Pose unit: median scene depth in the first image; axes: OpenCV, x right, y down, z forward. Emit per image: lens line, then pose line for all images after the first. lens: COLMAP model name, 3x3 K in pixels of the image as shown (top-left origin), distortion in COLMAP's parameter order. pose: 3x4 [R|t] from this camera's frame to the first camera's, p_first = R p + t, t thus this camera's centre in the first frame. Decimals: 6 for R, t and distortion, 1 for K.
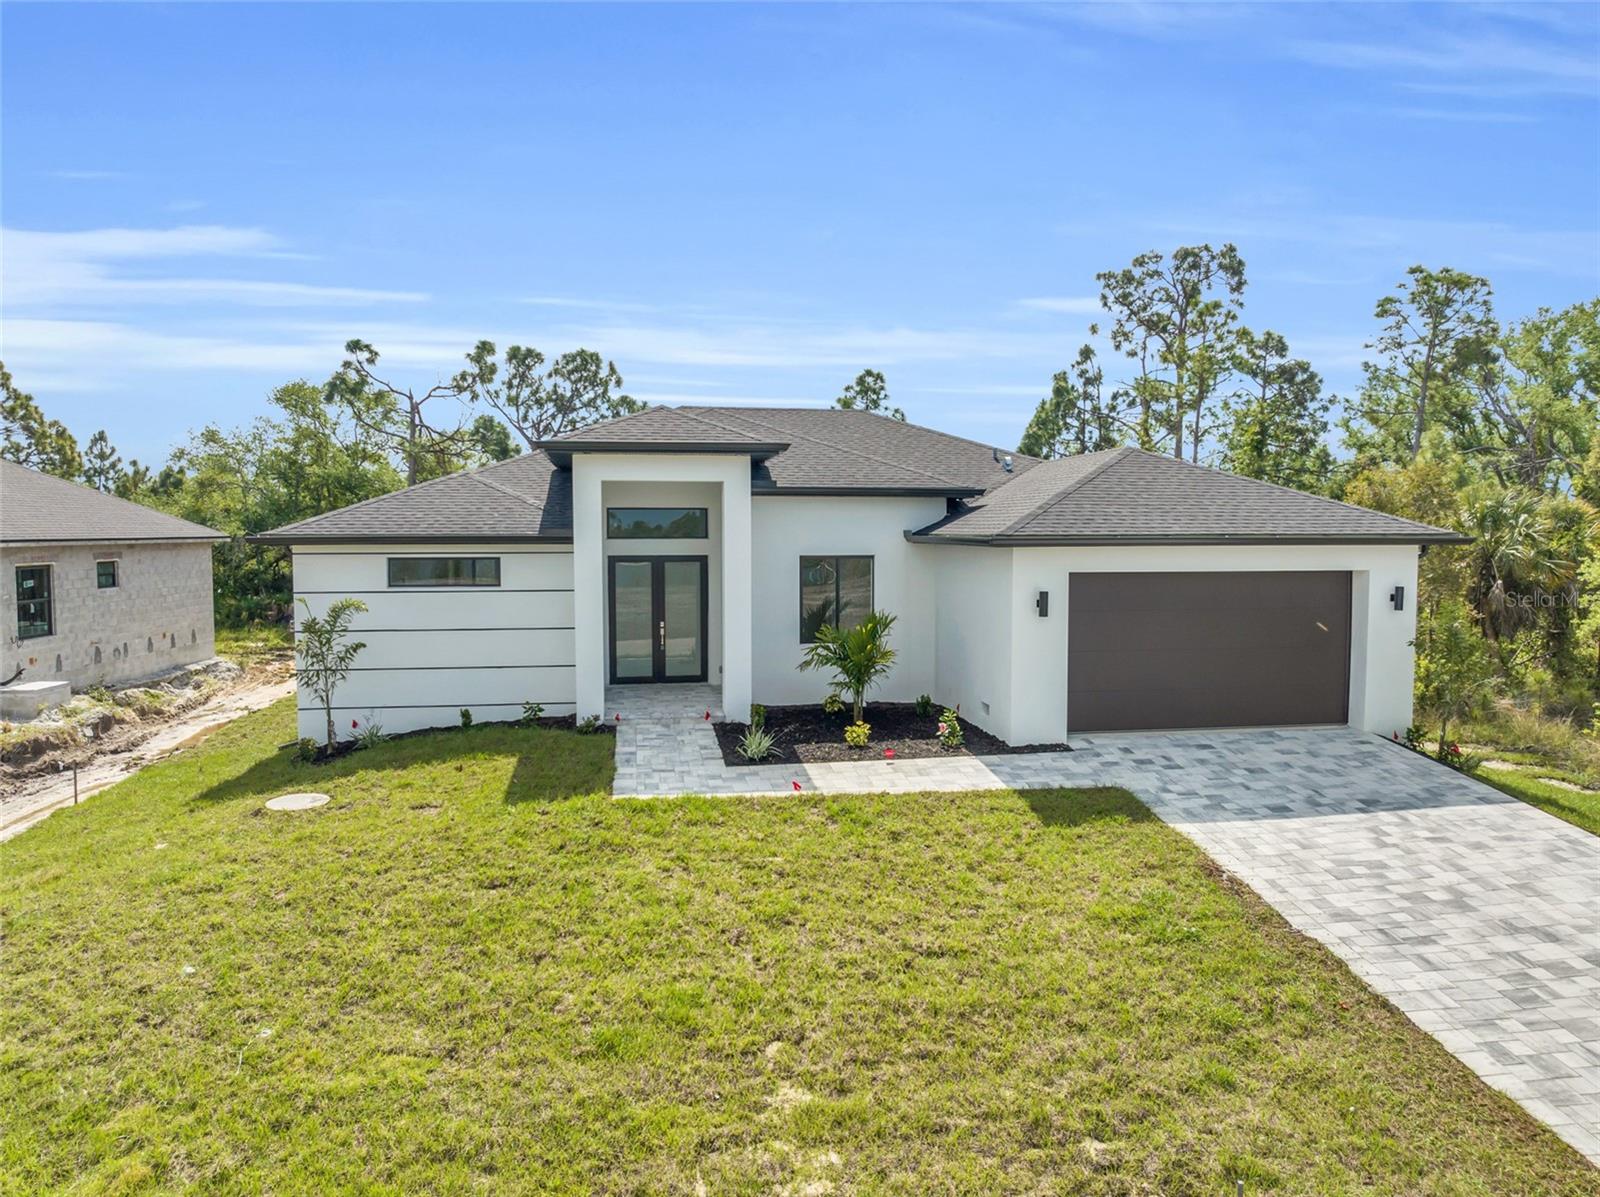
lens RADIAL K [[1130.6, 0, 800.0], [0, 1130.6, 598.5], [0, 0, 1]] dist [-0.054380, 0.031031]
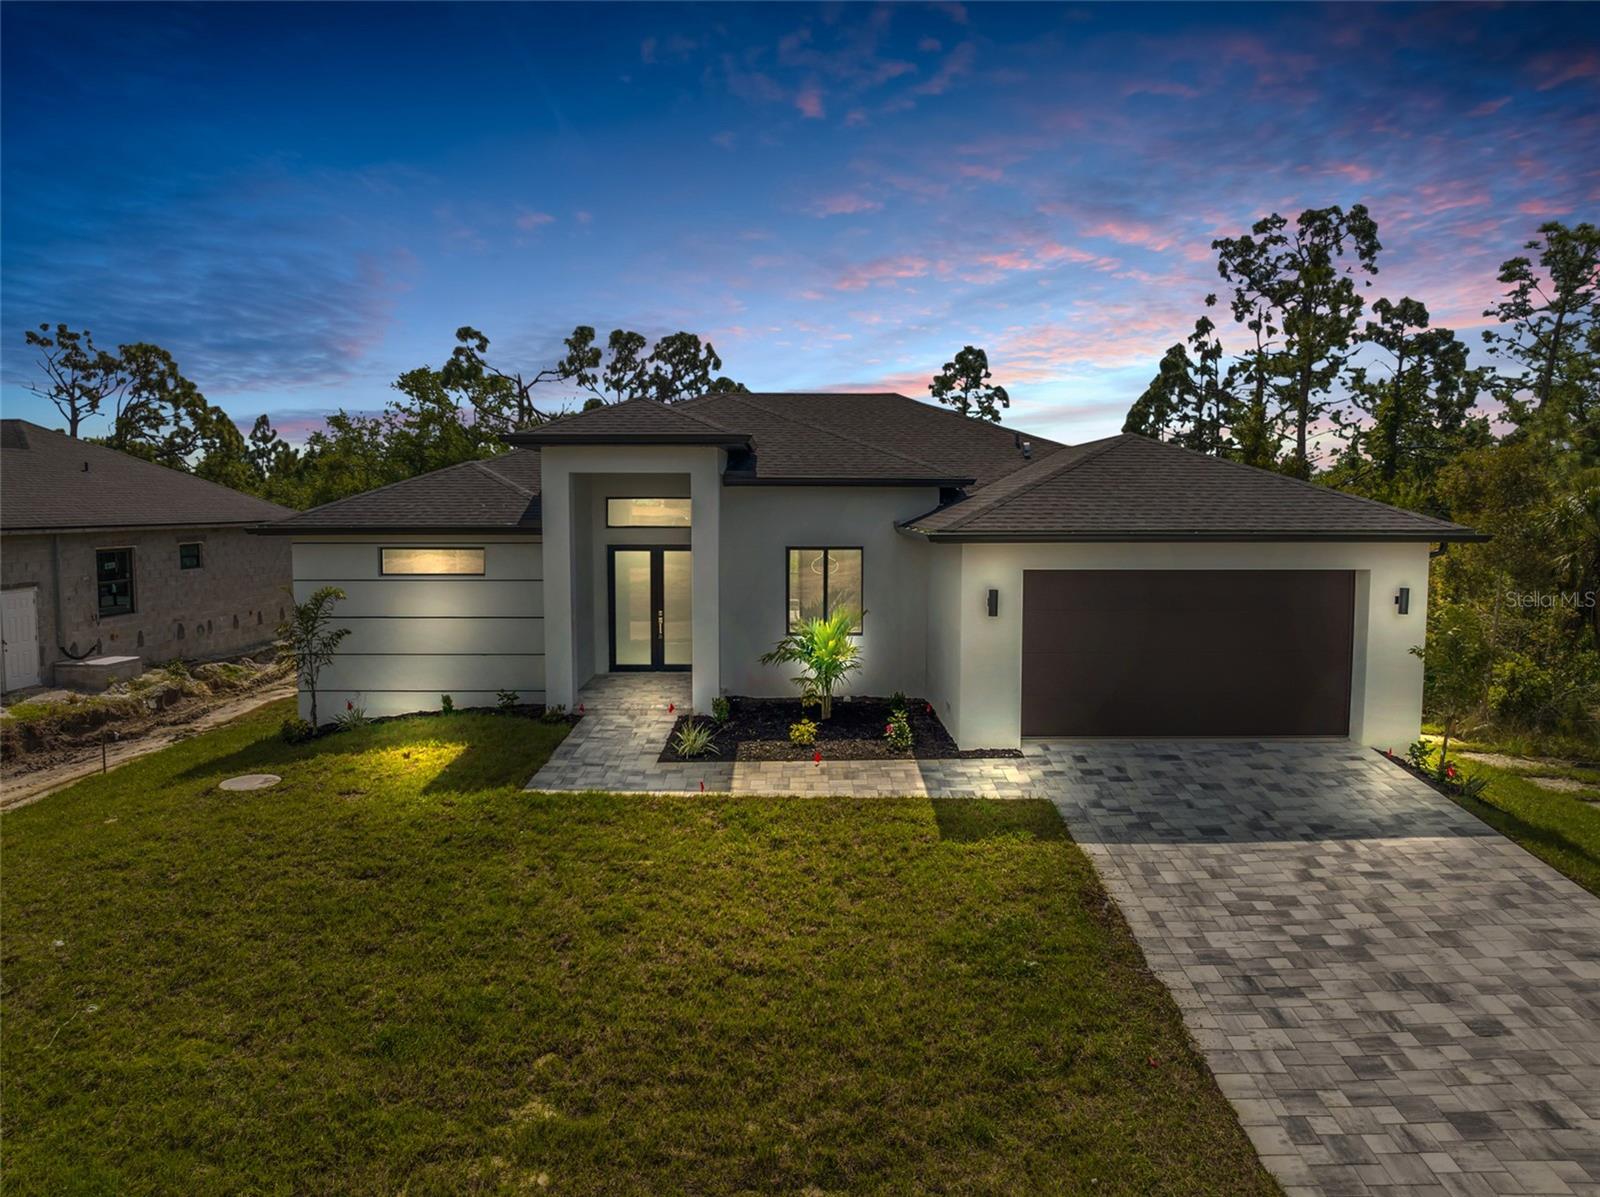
lens RADIAL K [[1130.6, 0, 800.0], [0, 1130.6, 598.5], [0, 0, 1]] dist [-0.054380, 0.031031]
pose [[0.989374, 0.013331, -0.144781, 0.199782], [-0.010227, 0.999702, 0.022162, -0.018838], [0.145033, -0.020446, 0.989216, 0.035728]]
